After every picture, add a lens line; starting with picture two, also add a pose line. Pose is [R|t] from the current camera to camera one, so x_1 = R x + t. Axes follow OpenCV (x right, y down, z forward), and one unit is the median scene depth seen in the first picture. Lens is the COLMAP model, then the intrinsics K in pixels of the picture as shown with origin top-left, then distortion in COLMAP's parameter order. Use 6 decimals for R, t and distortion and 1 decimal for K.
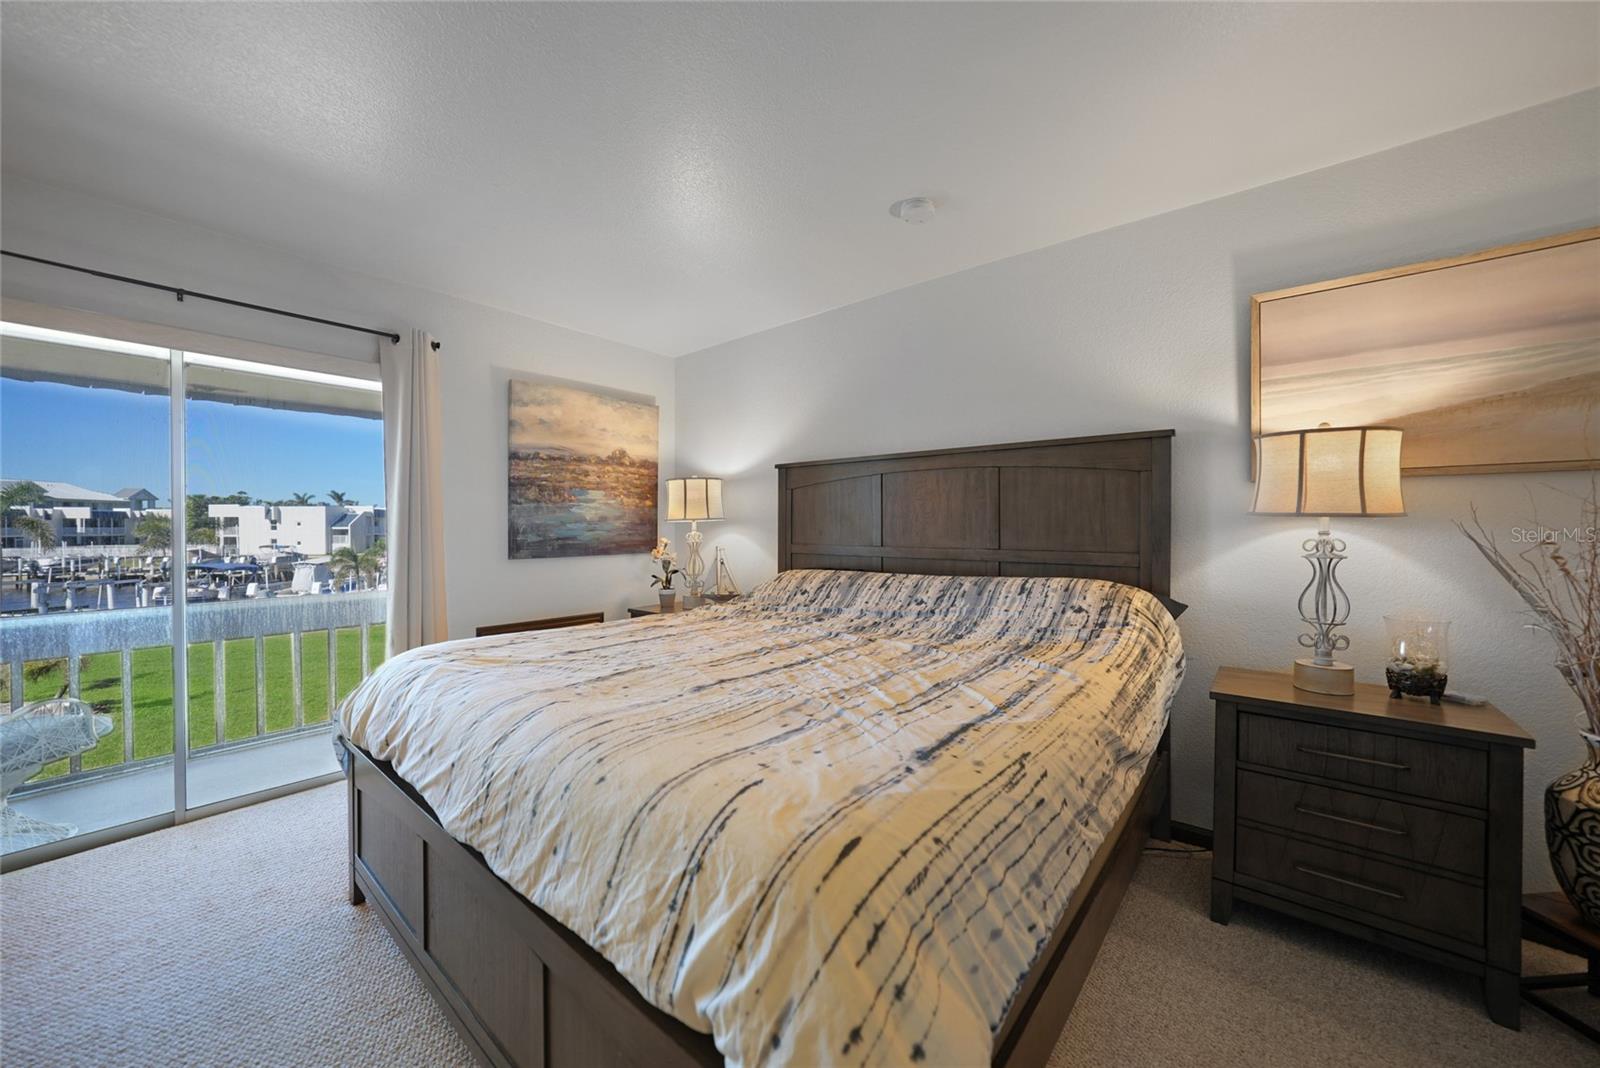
lens RADIAL K [[577.5, 0, 806.0], [0, 577.5, 537.4], [0, 0, 1]] dist [-0.023307, 0.006152]
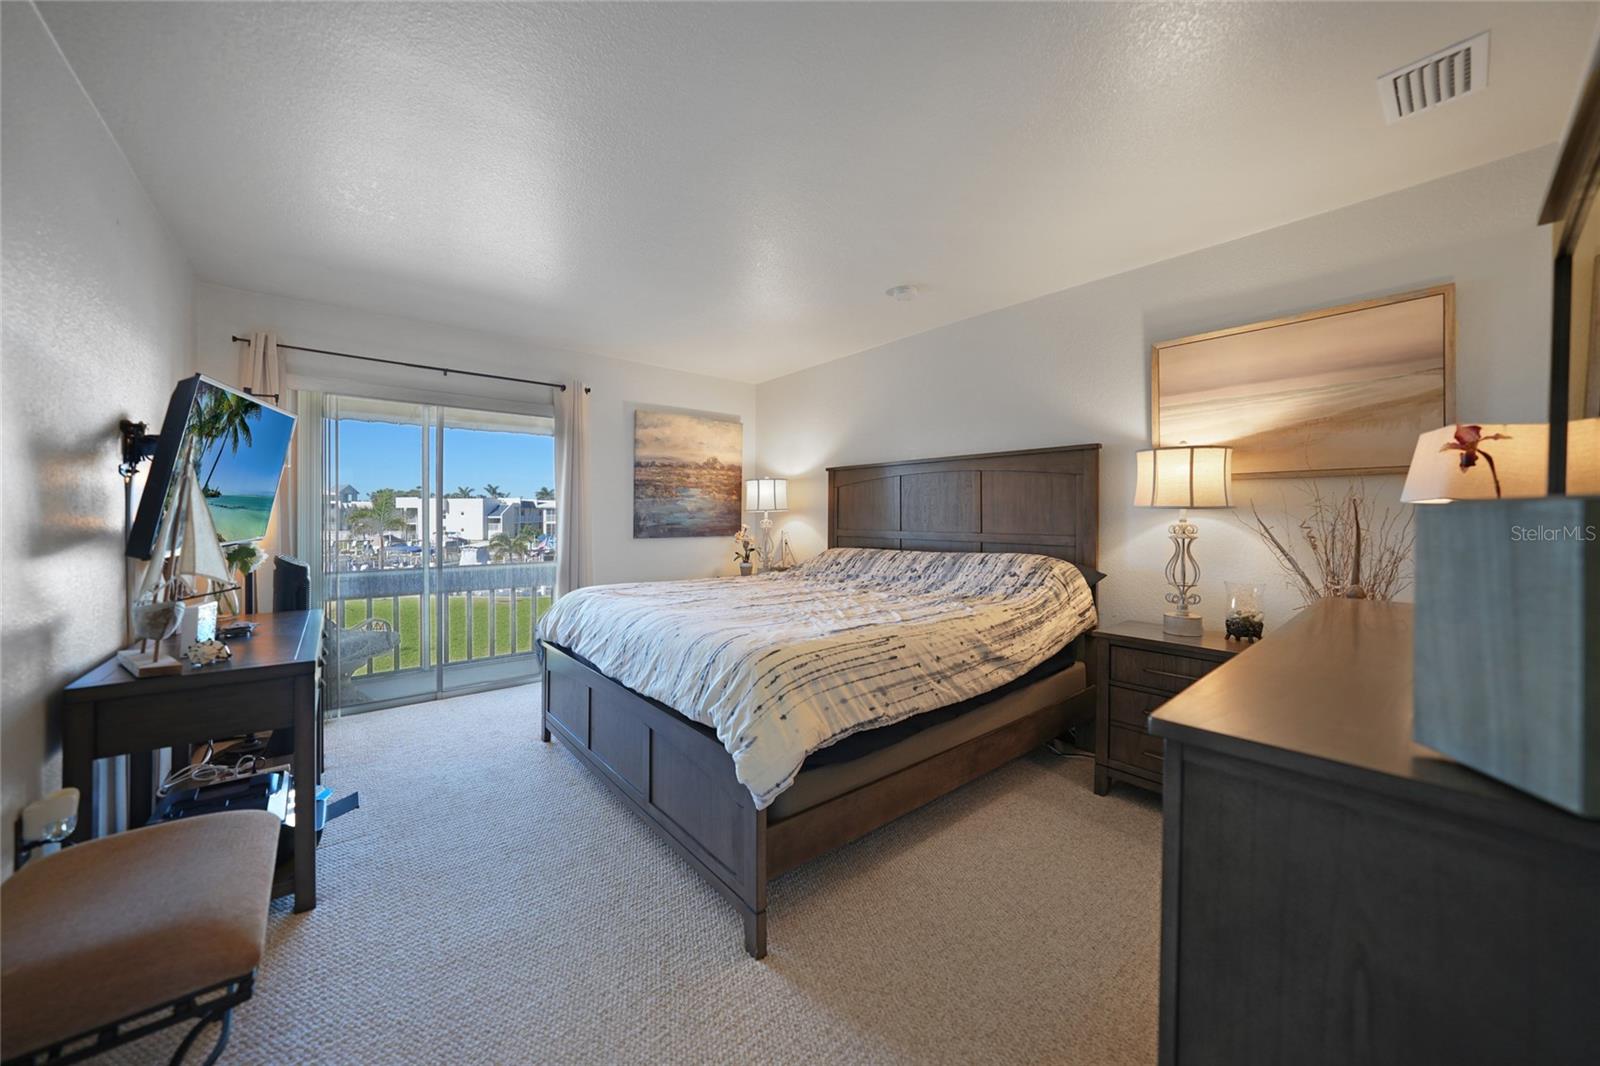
lens RADIAL K [[577.5, 0, 815.8], [0, 577.5, 519.4], [0, 0, 1]] dist [-0.023307, 0.006152]
pose [[0.986056, 0.003727, -0.166370, 0.212835], [-0.006271, 0.999871, -0.014768, 0.013367], [0.166293, 0.015605, 0.985953, -0.431184]]
